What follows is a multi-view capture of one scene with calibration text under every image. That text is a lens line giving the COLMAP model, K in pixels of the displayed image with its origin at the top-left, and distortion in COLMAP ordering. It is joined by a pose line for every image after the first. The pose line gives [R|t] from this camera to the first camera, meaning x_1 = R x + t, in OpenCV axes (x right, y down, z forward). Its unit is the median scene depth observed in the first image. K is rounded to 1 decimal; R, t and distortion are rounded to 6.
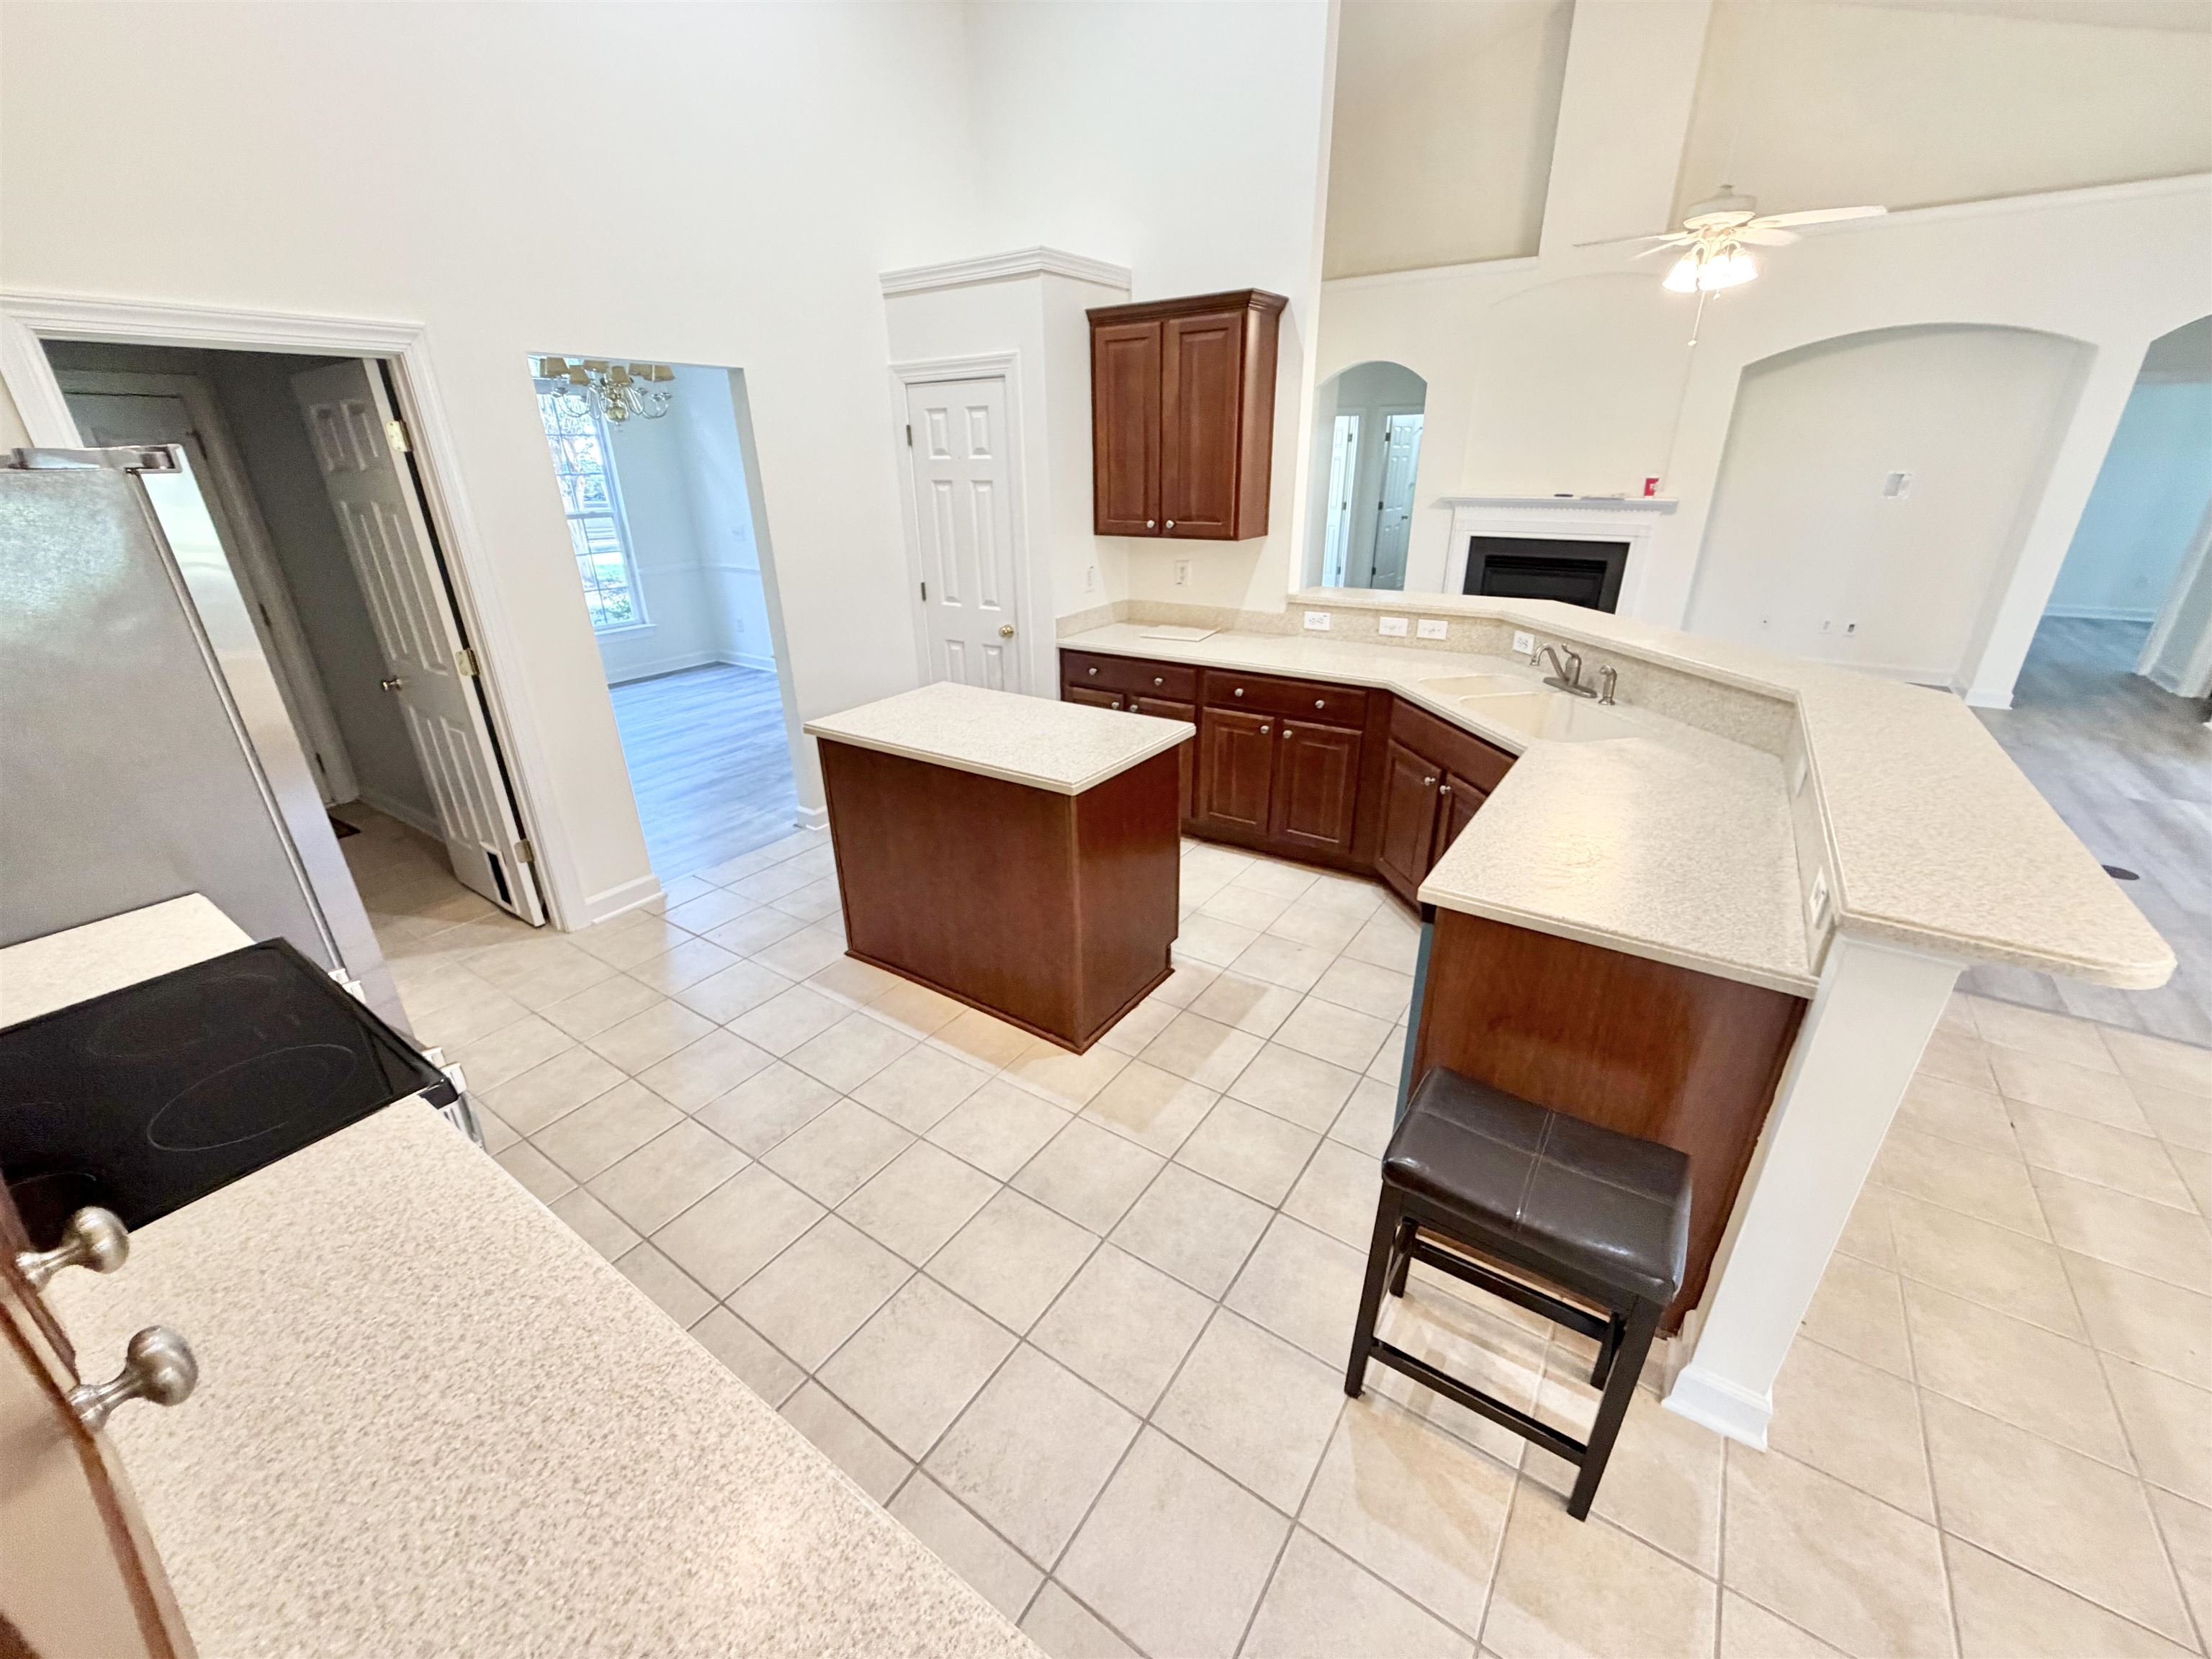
lens RADIAL K [[880.3, 0, 1100.3], [0, 880.3, 826.2], [0, 0, 1]] dist [0.000728, 0.000111]
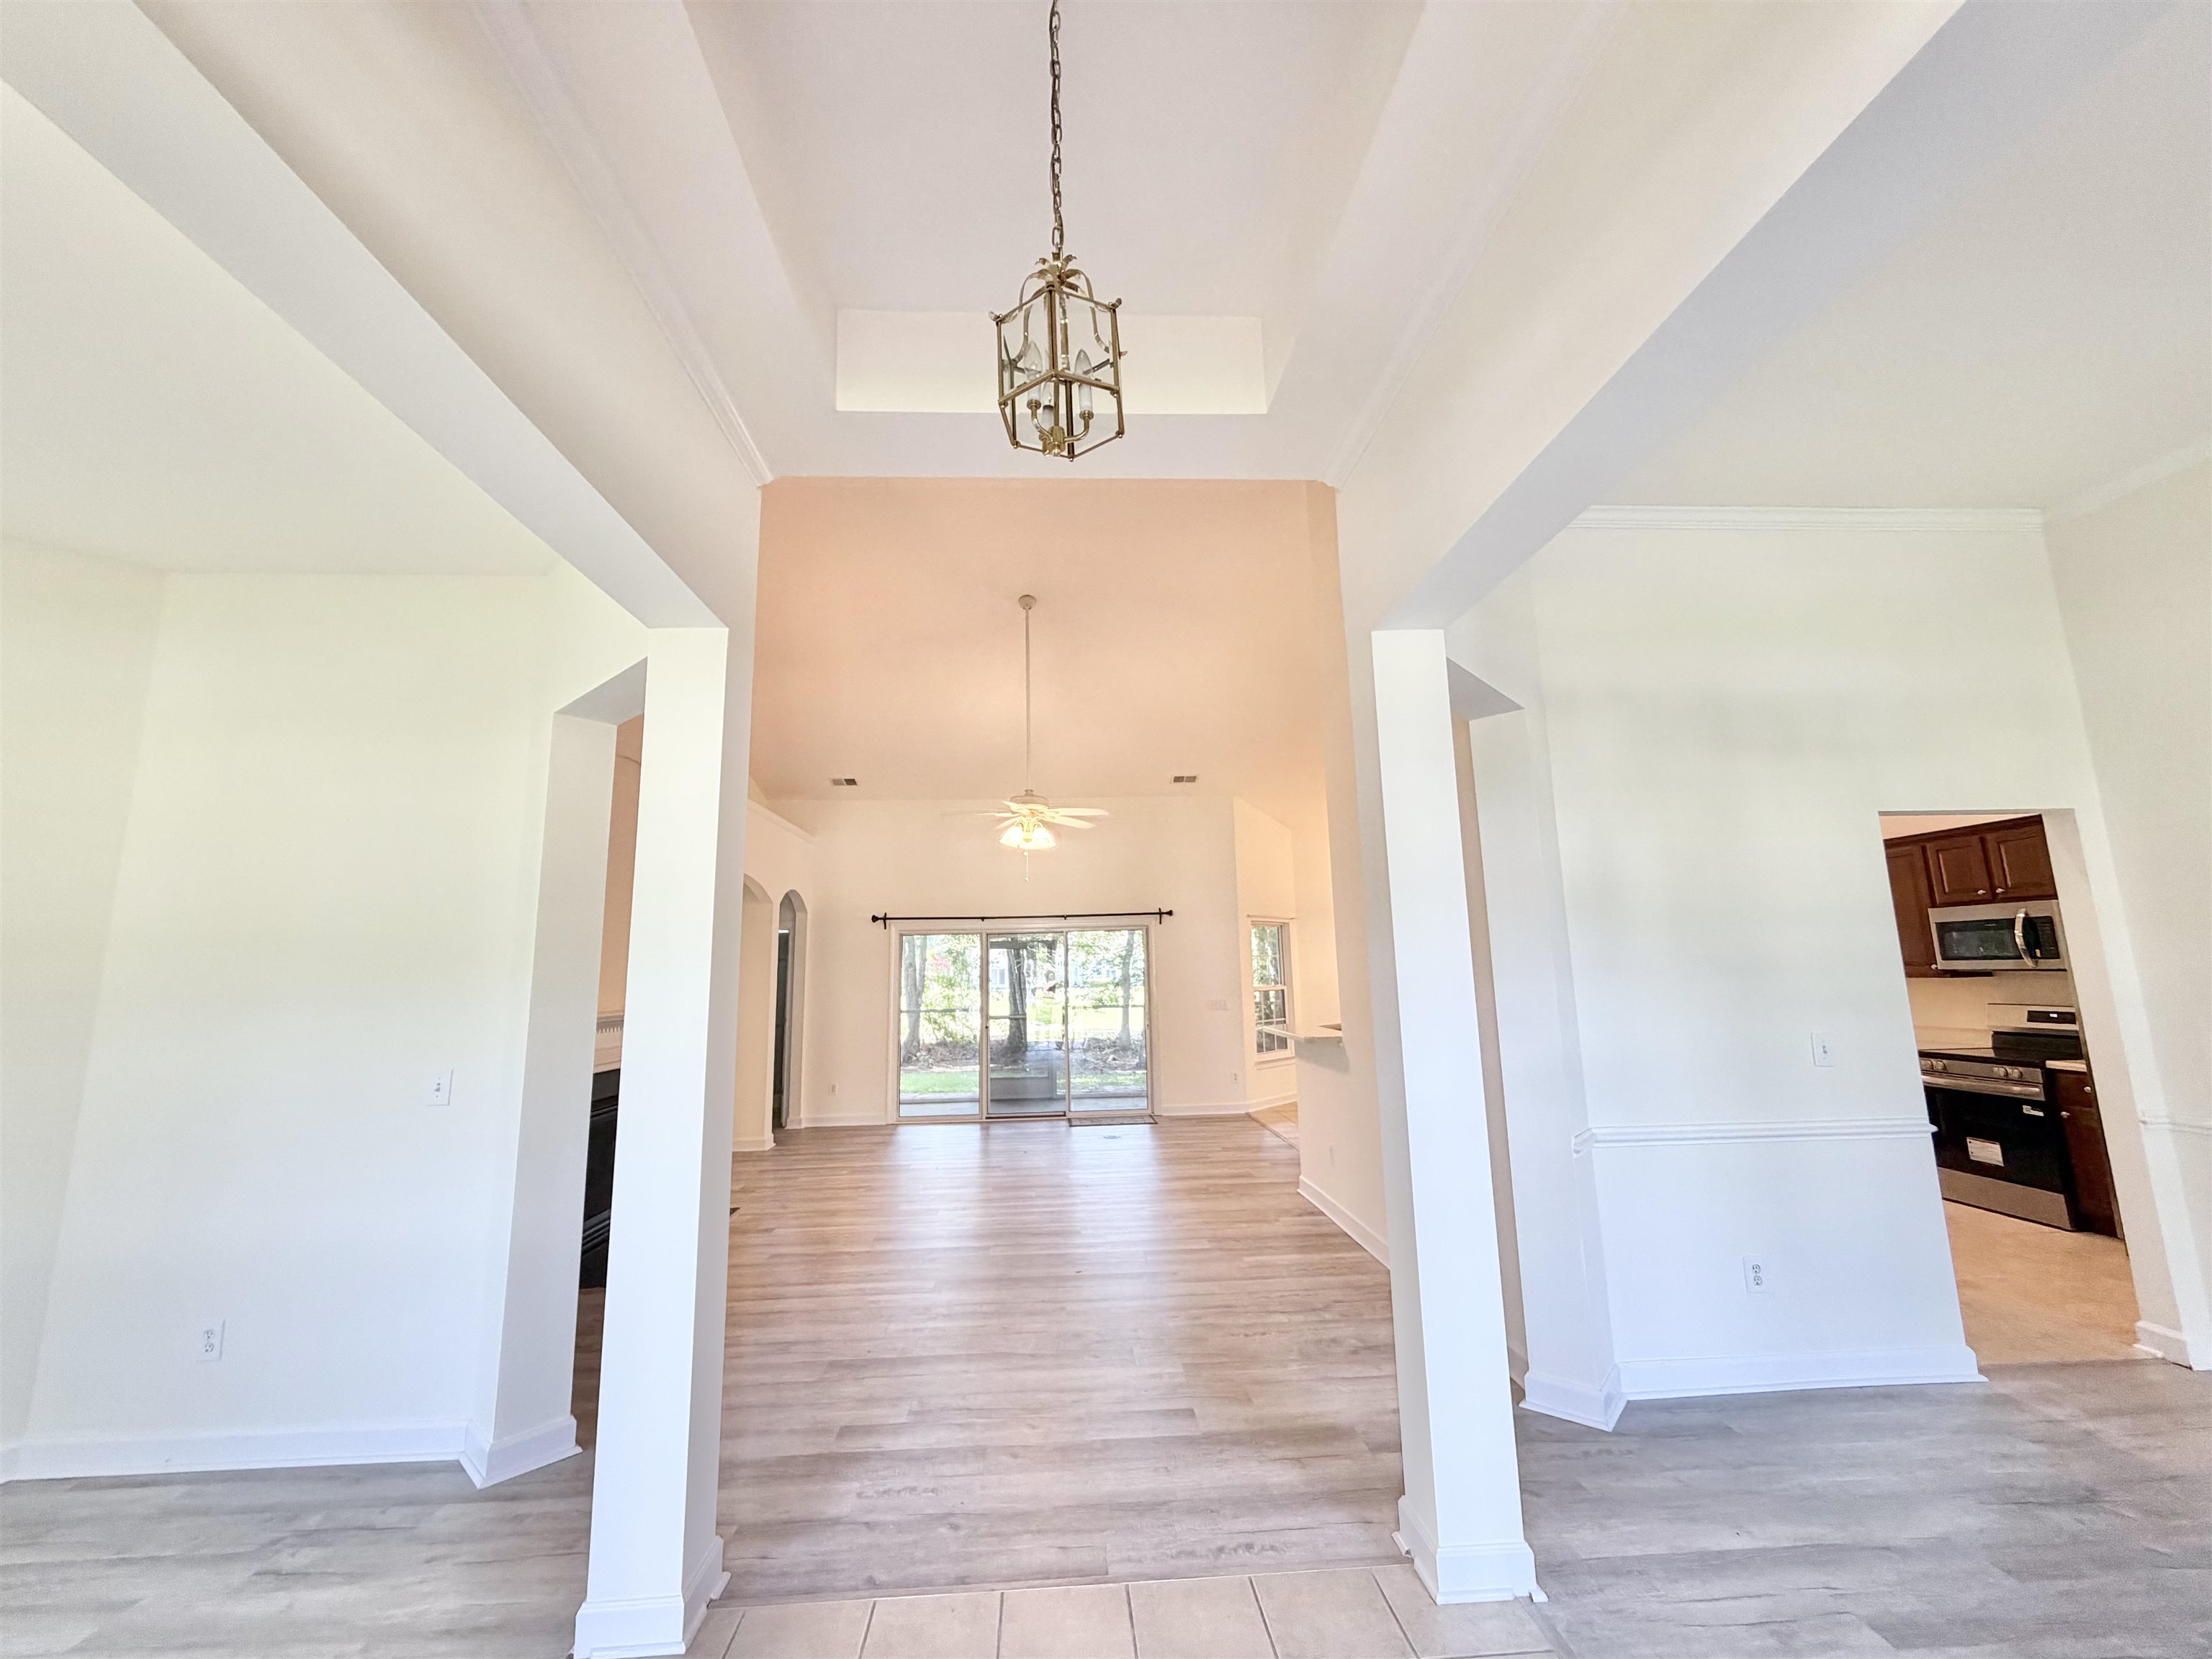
lens RADIAL K [[882.7, 0, 1101.2], [0, 882.7, 824.3], [0, 0, 1]] dist [-0.000440, -0.000152]
pose [[-0.610419, 0.159352, 0.775884, -0.367307], [0.335969, 0.939160, 0.071435, -0.487321], [-0.717296, 0.304278, -0.626818, 1.249070]]
